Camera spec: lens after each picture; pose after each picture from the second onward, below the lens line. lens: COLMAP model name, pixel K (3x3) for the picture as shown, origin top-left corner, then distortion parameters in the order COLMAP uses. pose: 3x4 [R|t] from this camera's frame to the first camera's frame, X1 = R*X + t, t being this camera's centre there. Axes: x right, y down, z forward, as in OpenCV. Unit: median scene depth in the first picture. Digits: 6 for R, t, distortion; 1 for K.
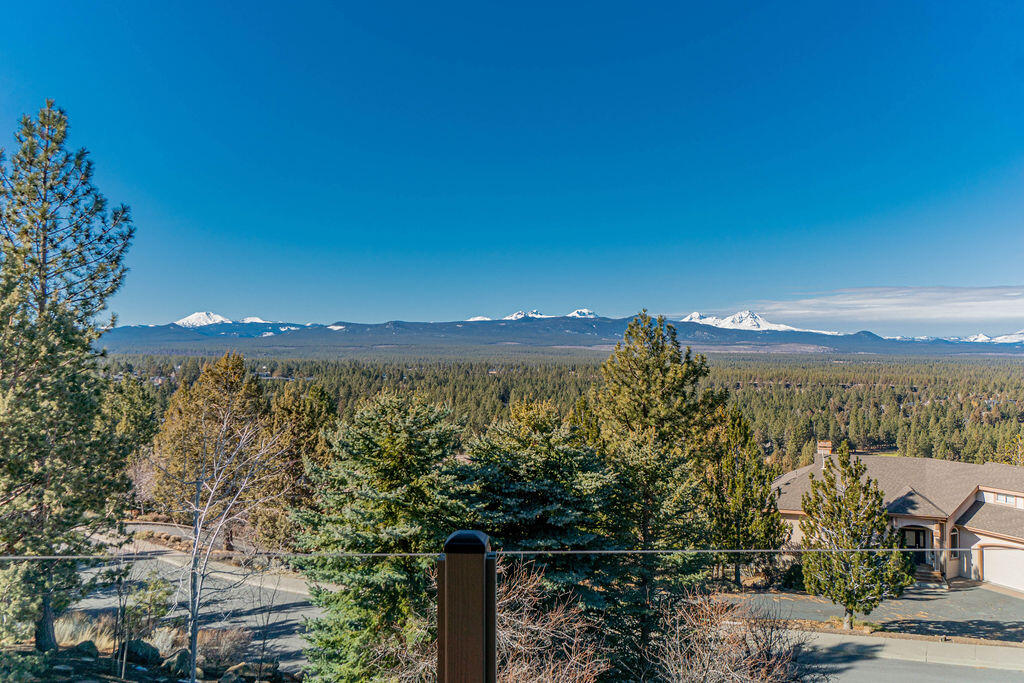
lens RADIAL K [[792.5, 0, 526.3], [0, 792.5, 336.5], [0, 0, 1]] dist [0.001784, 0.003625]
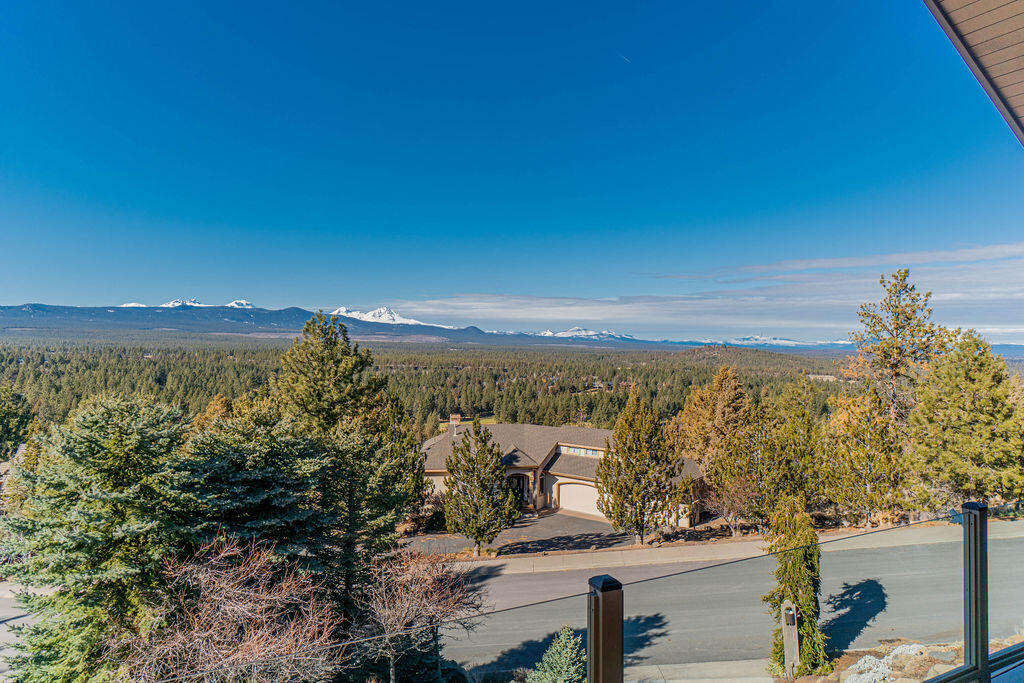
lens RADIAL K [[648.5, 0, 531.5], [0, 648.5, 328.2], [0, 0, 1]] dist [-0.019642, 0.007669]
pose [[0.880113, 0.024839, 0.474114, -0.033269], [-0.025078, 0.999669, -0.005820, -0.009814], [-0.474101, -0.006768, 0.880444, -0.003750]]
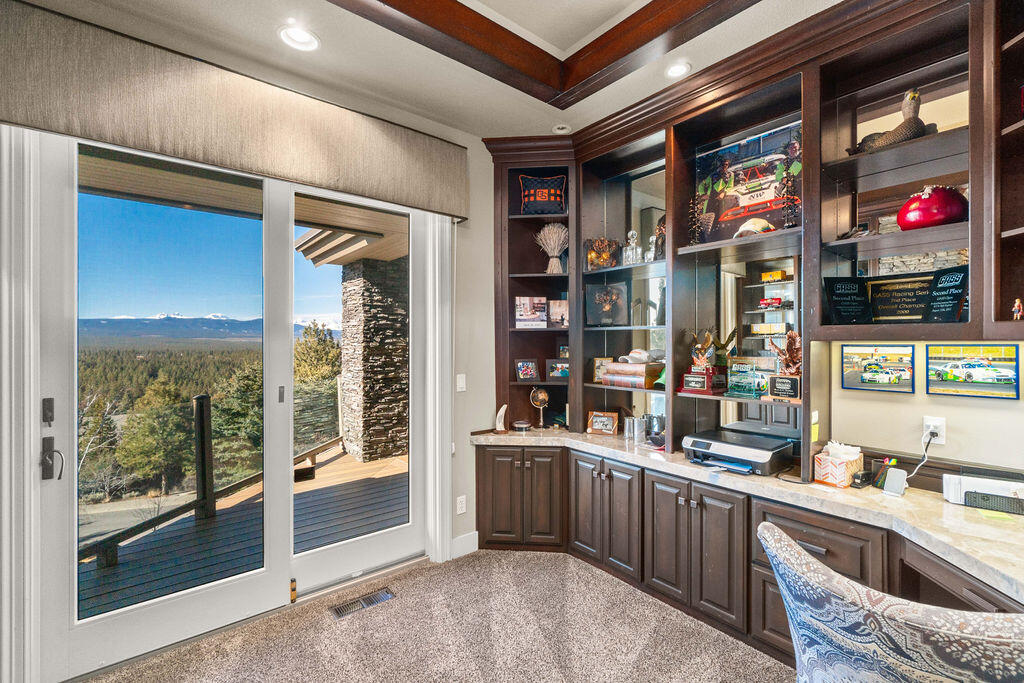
lens RADIAL K [[442.2, 0, 511.4], [0, 442.2, 340.9], [0, 0, 1]] dist [-0.003125, 0.000104]
pose [[0.790891, 0.007008, 0.611917, -0.122965], [-0.016402, 0.999818, 0.009749, -0.002266], [-0.611737, -0.017746, 0.790862, -0.097635]]
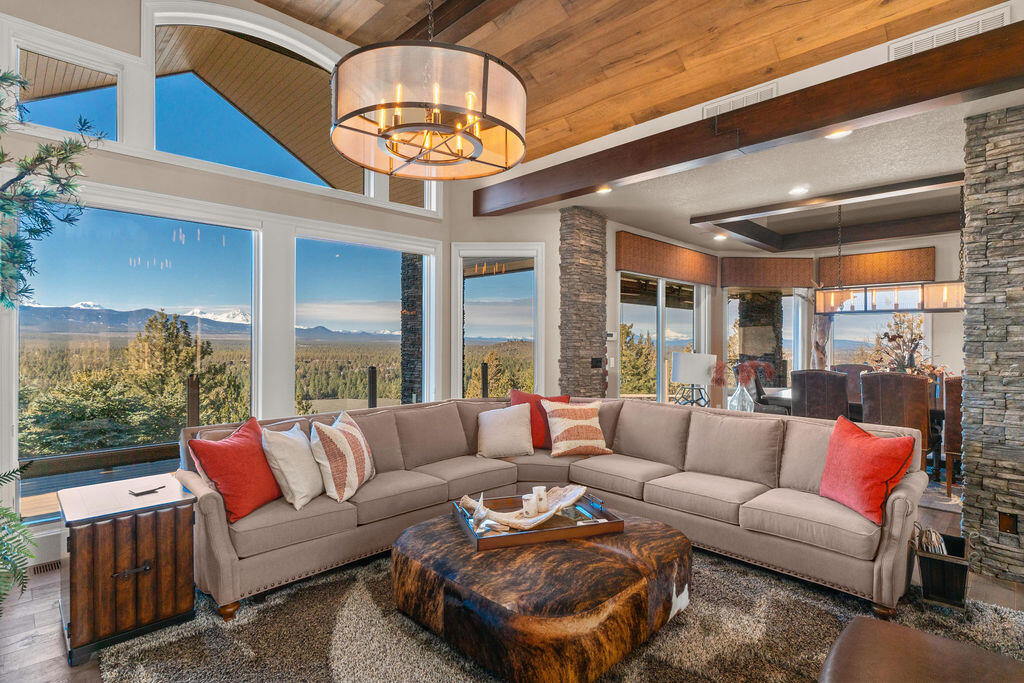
lens RADIAL K [[514.8, 0, 516.8], [0, 514.8, 340.6], [0, 0, 1]] dist [-0.005841, 0.000687]
pose [[0.719158, 0.006497, 0.694816, -0.036238], [-0.021542, 0.999684, 0.012949, -0.003064], [-0.694513, -0.024280, 0.719071, -0.119427]]
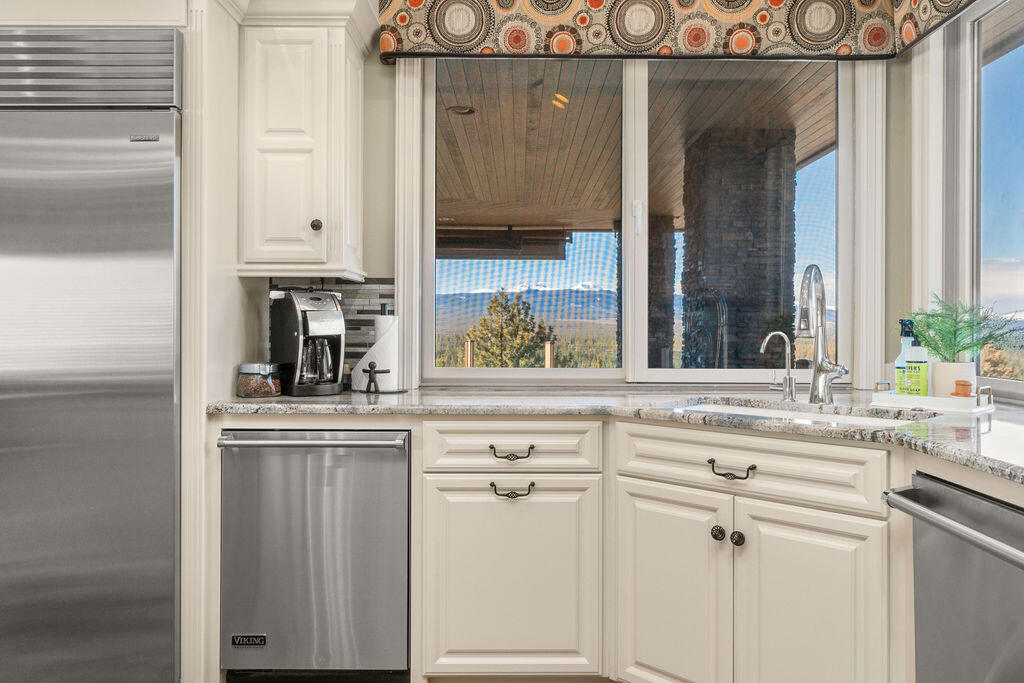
lens RADIAL K [[792.5, 0, 513.2], [0, 792.5, 335.5], [0, 0, 1]] dist [0.001784, 0.003625]
pose [[0.999792, 0.009863, -0.017841, 0.195890], [-0.009258, 0.999391, 0.033637, -0.001916], [0.018161, -0.033465, 0.999275, -0.225932]]
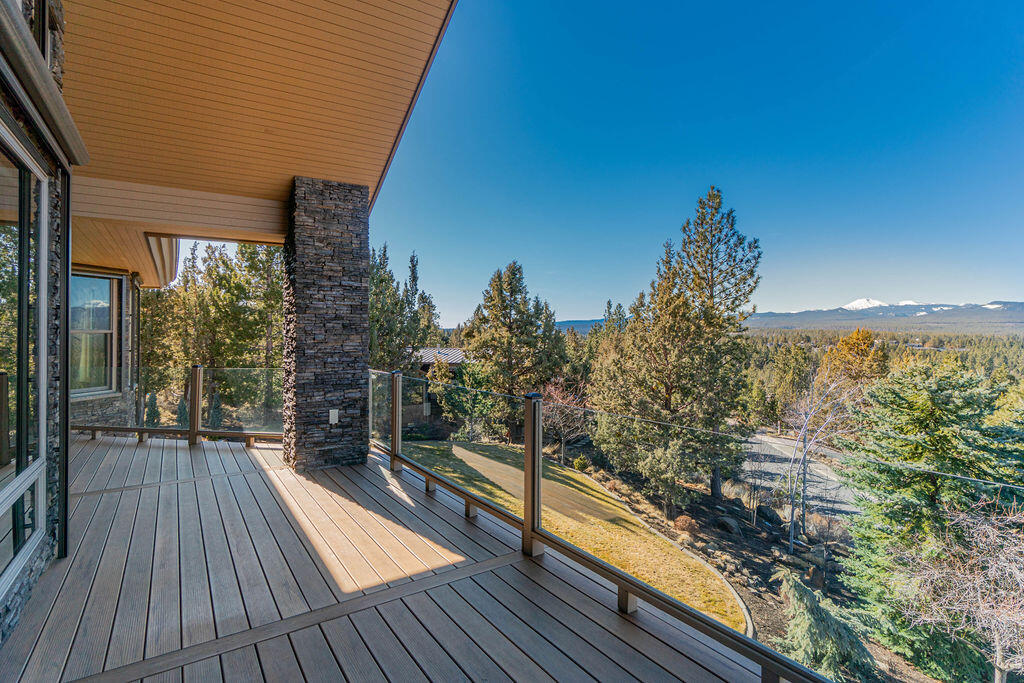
lens RADIAL K [[514.8, 0, 511.4], [0, 514.8, 324.1], [0, 0, 1]] dist [-0.005841, 0.000687]
pose [[0.549743, -0.010480, -0.835268, 0.056342], [0.020185, 0.999796, 0.000741, -0.000249], [0.835090, -0.017267, 0.549842, -0.003405]]
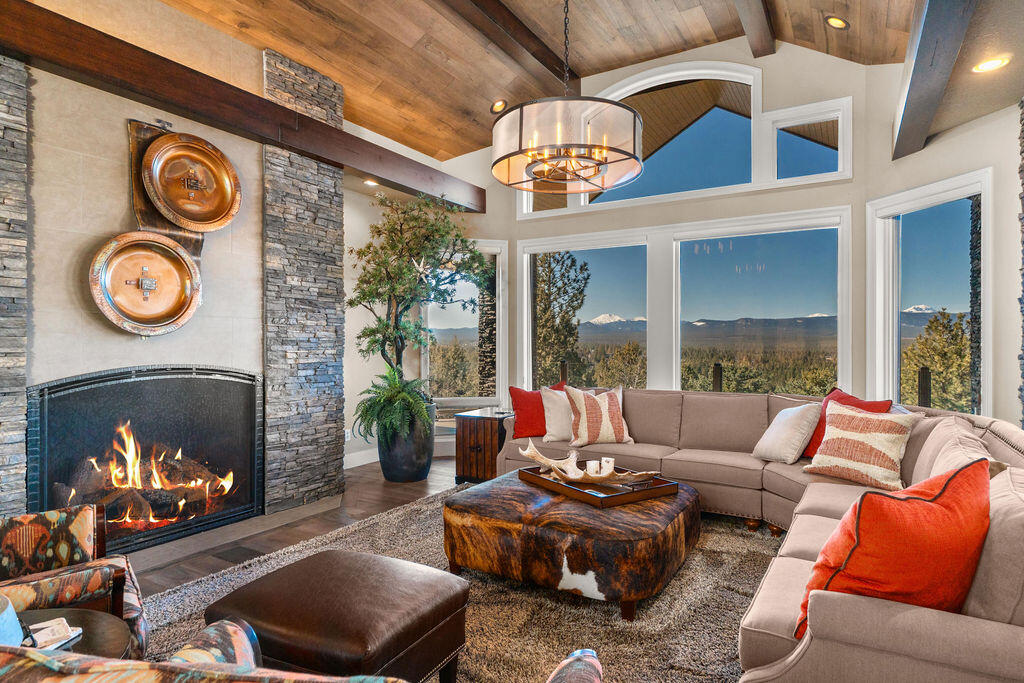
lens RADIAL K [[564.7, 0, 514.4], [0, 564.7, 346.8], [0, 0, 1]] dist [-0.007698, 0.003213]
pose [[0.851646, 0.011800, -0.523984, 0.036587], [0.003729, 0.999585, 0.028571, -0.000929], [0.524103, -0.026286, 0.851249, -0.144514]]
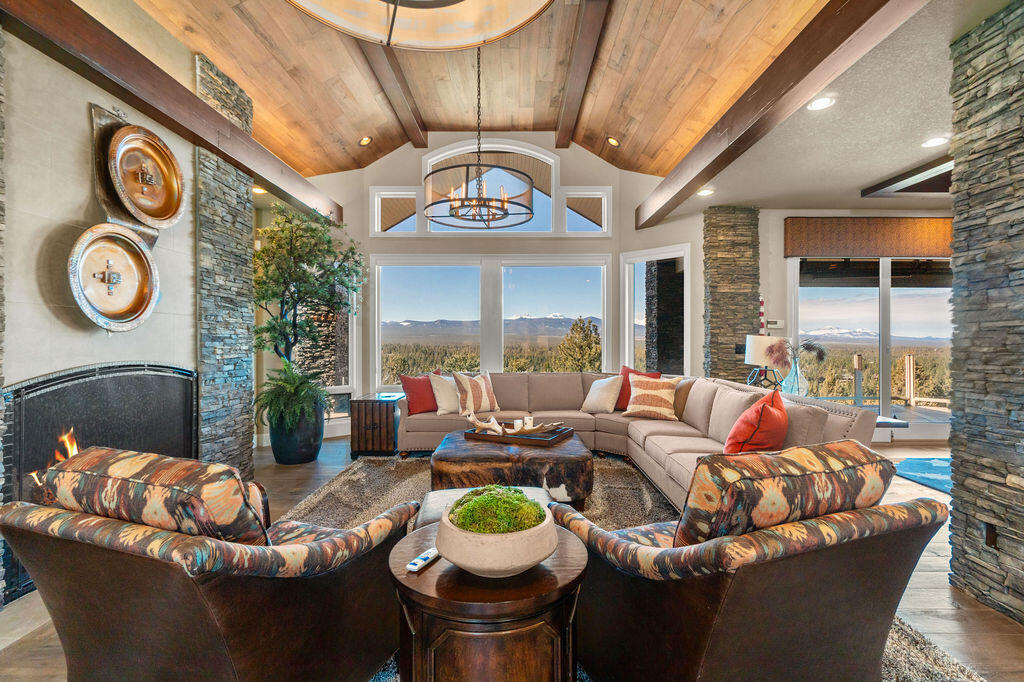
lens RADIAL K [[483.2, 0, 512.2], [0, 483.2, 341.6], [0, 0, 1]] dist [0.001360, 0.001115]
pose [[0.999804, 0.006465, -0.018728, 0.007582], [-0.006004, 0.999681, 0.024536, -0.001008], [0.018881, -0.024418, 0.999524, -0.168029]]
